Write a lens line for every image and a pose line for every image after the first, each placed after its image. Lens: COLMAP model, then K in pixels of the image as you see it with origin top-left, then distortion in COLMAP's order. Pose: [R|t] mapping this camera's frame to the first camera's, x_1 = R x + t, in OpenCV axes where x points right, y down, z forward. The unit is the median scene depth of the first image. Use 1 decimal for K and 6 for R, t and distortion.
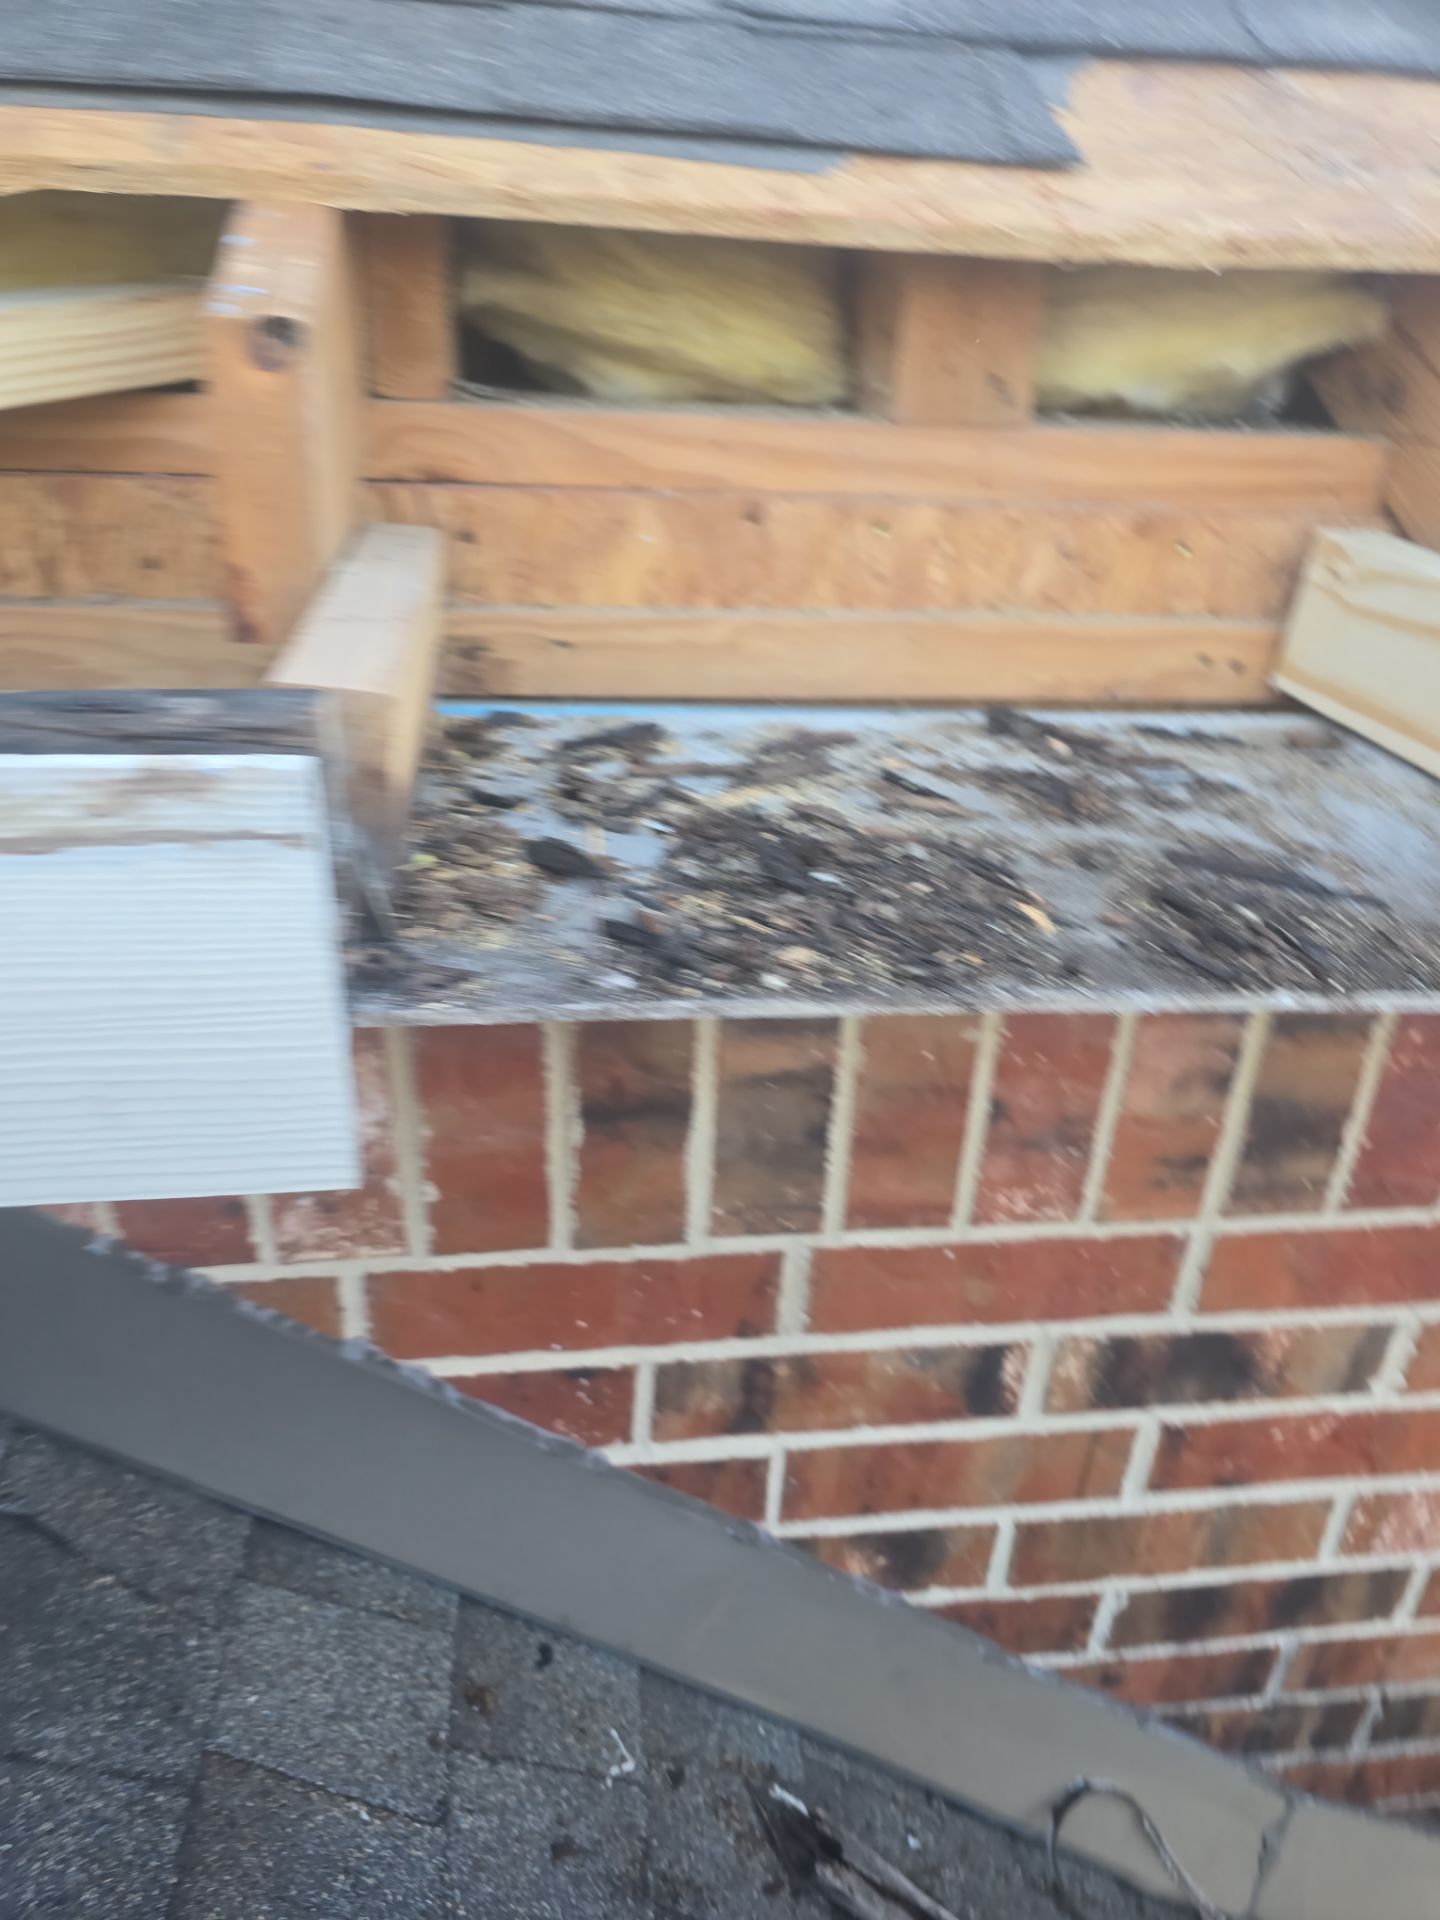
lens RADIAL K [[1322.0, 0, 710.4], [0, 1322.0, 959.2], [0, 0, 1]] dist [0.048241, -0.053488]
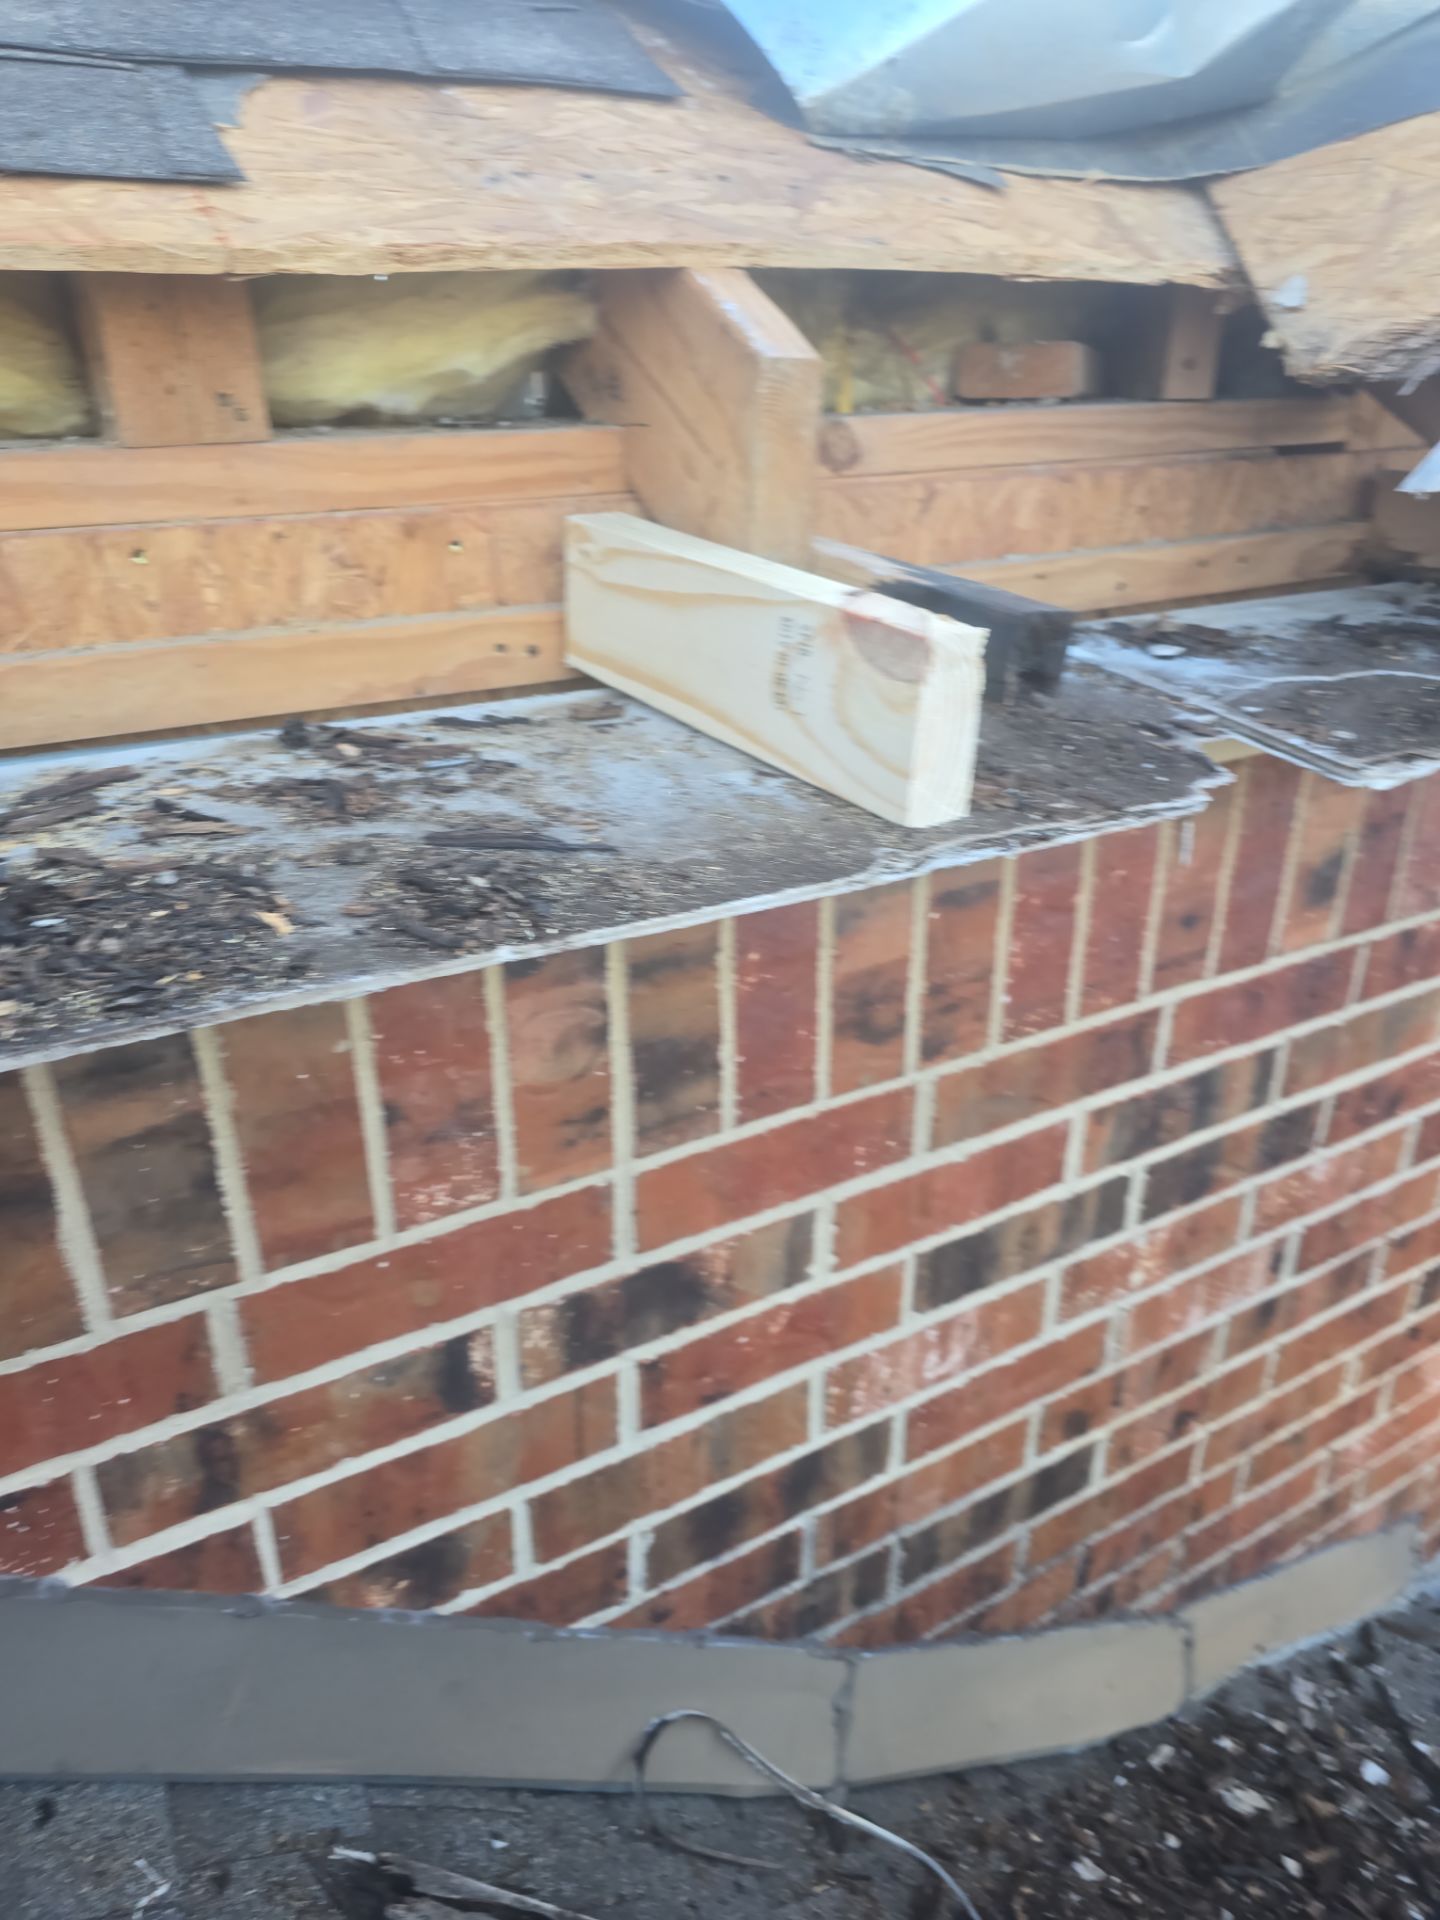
lens RADIAL K [[1322.0, 0, 710.4], [0, 1322.0, 959.2], [0, 0, 1]] dist [0.048241, -0.053488]
pose [[0.927129, -0.201505, 0.315956, 0.136455], [0.204714, 0.978543, 0.023375, 0.023924], [-0.313887, 0.043009, 0.948486, -0.034642]]
